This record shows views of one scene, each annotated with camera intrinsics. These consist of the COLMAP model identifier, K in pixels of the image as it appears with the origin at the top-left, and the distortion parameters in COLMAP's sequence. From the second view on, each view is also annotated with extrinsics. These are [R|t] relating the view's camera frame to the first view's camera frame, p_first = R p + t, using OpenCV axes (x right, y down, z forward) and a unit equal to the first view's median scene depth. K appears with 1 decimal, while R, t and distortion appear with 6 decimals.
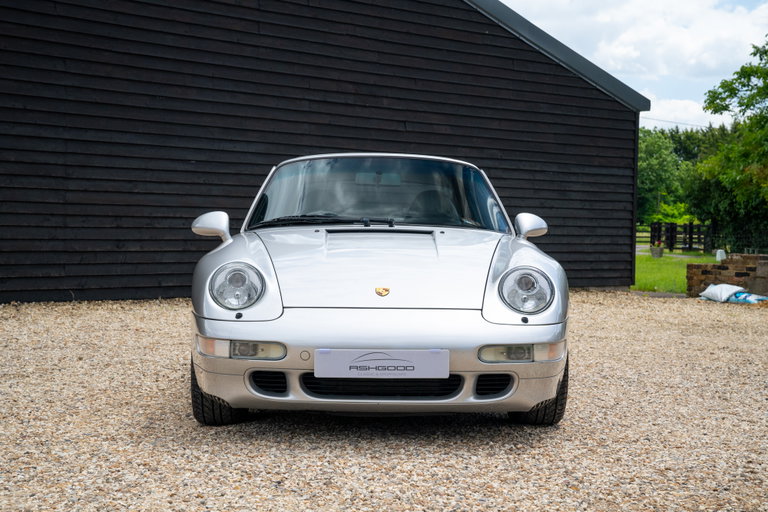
lens RADIAL K [[1344.2, 0, 393.6], [0, 1344.2, 256.4], [0, 0, 1]] dist [0.338636, 0.178671]
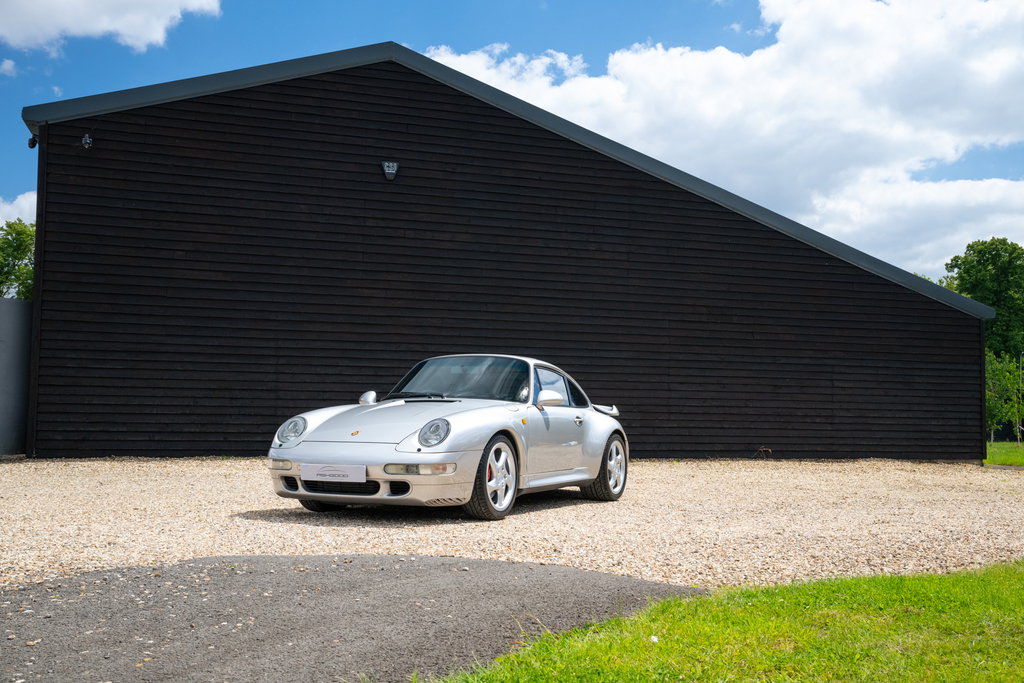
lens RADIAL K [[1047.1, 0, 530.6], [0, 1047.1, 343.1], [0, 0, 1]] dist [-0.009589, 0.126237]
pose [[0.903358, -0.032272, -0.427672, 0.301343], [-0.009188, 0.995480, -0.094527, 0.014229], [0.428789, 0.089321, 0.898978, -0.045896]]
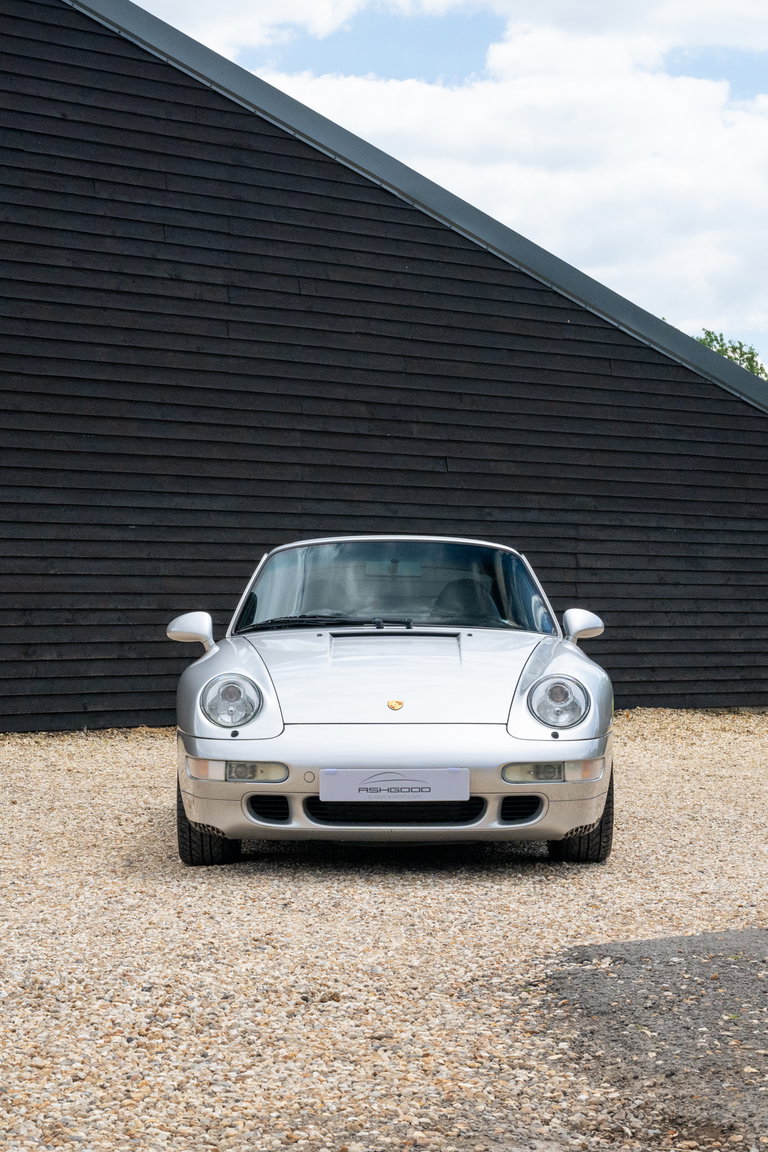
lens RADIAL K [[2486.3, 0, 415.1], [0, 2486.3, 445.4], [0, 0, 1]] dist [0.048771, 0.190343]
pose [[0.999834, -0.012755, -0.013046, 0.011049], [0.011580, 0.996185, -0.086492, -0.000907], [0.014099, 0.086326, 0.996167, -0.252224]]
